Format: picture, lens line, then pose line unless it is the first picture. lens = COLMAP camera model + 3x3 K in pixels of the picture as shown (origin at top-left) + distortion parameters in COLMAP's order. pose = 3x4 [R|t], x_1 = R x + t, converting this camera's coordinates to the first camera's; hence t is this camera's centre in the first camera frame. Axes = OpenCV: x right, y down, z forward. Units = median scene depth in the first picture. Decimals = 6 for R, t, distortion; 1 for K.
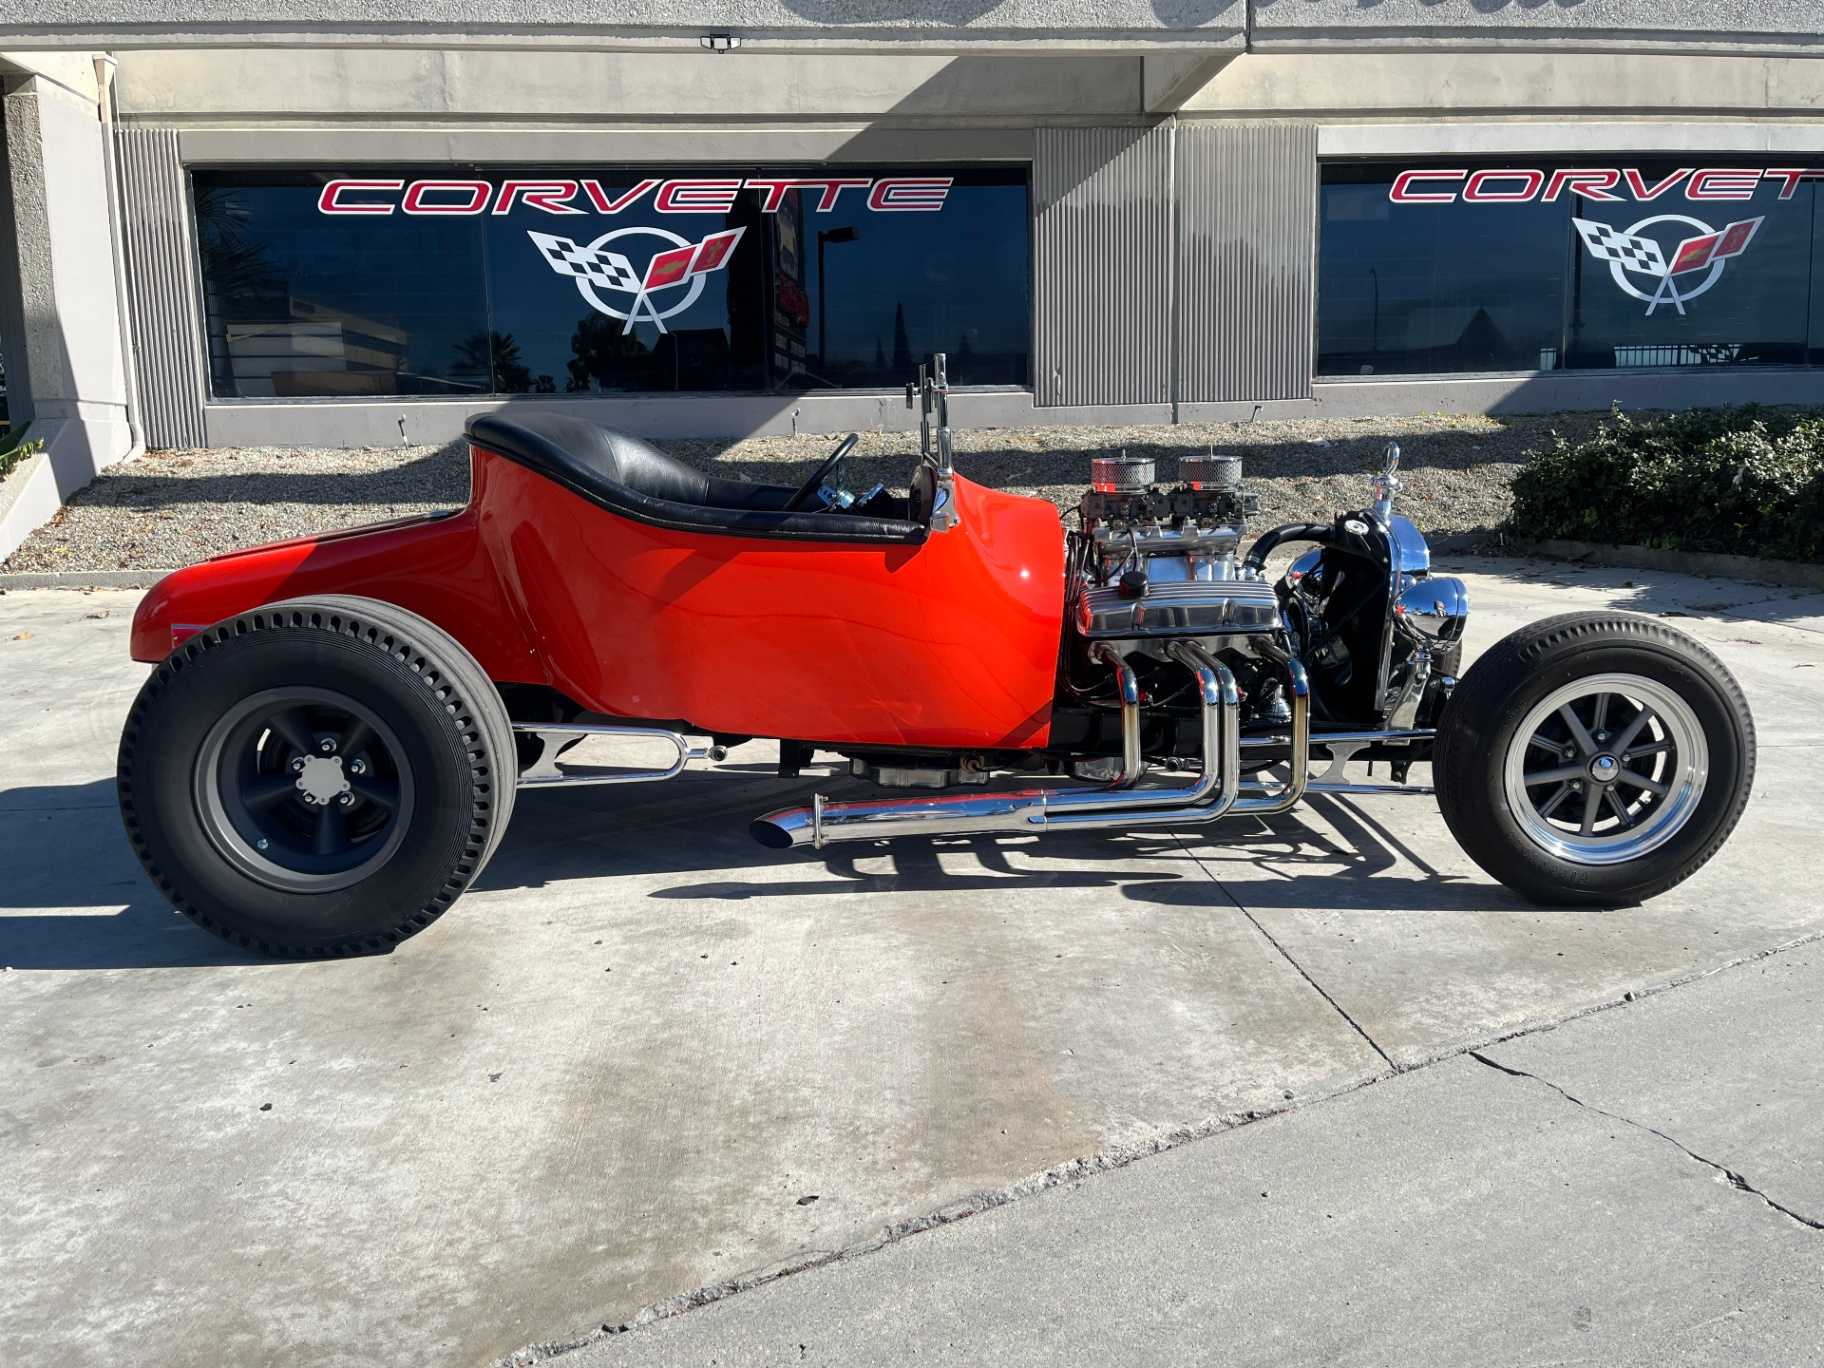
lens RADIAL K [[1289.9, 0, 939.6], [0, 1289.9, 658.1], [0, 0, 1]] dist [0.017417, -0.002365]
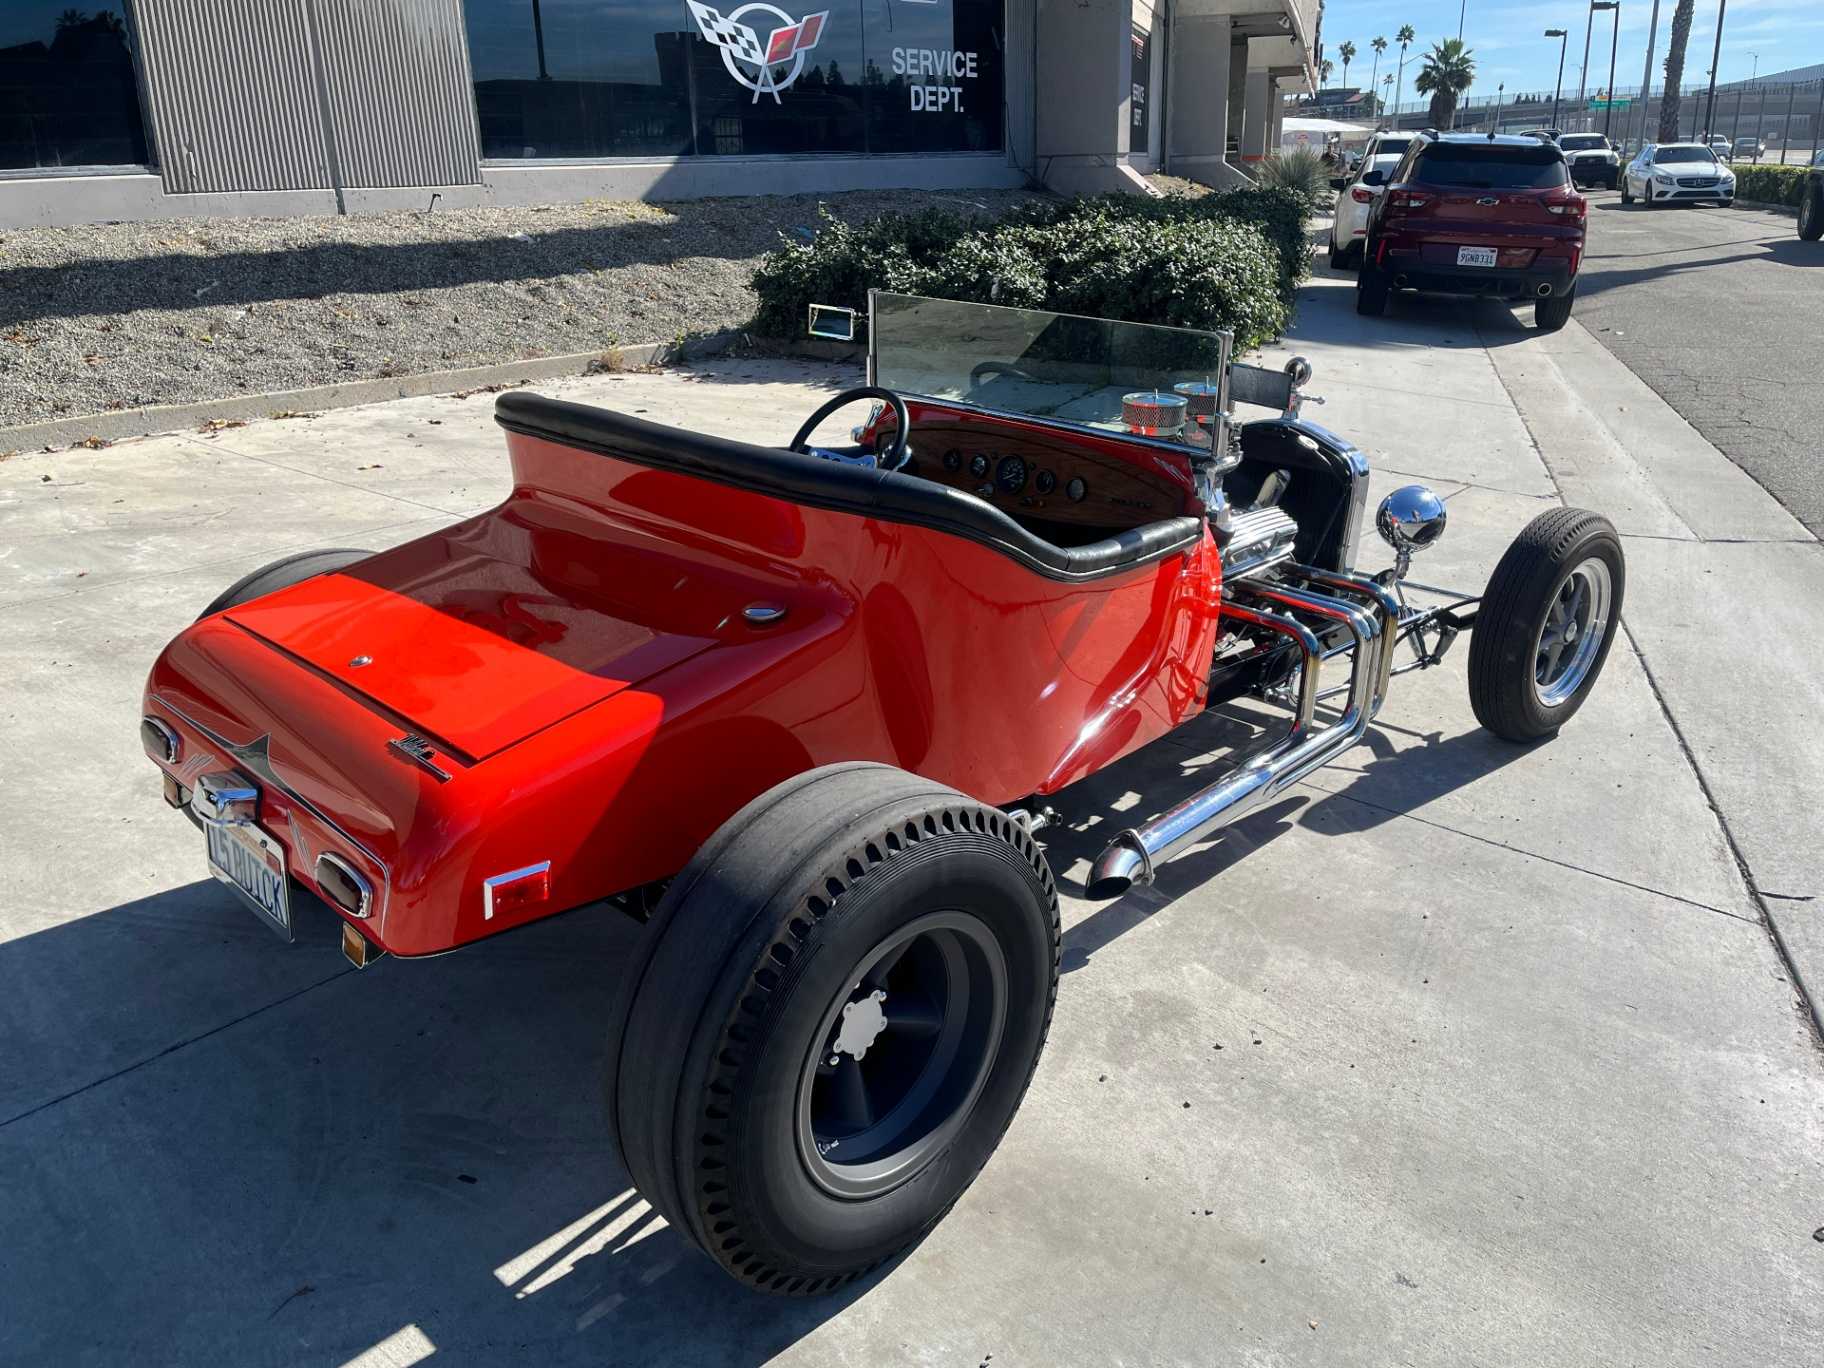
lens RADIAL K [[1289.9, 0, 939.6], [0, 1289.9, 658.1], [0, 0, 1]] dist [0.017417, -0.002365]
pose [[0.768819, -0.209848, 0.604054, -0.103521], [0.104775, 0.973194, 0.204733, -0.030322], [-0.630825, -0.094113, 0.770197, 0.056412]]
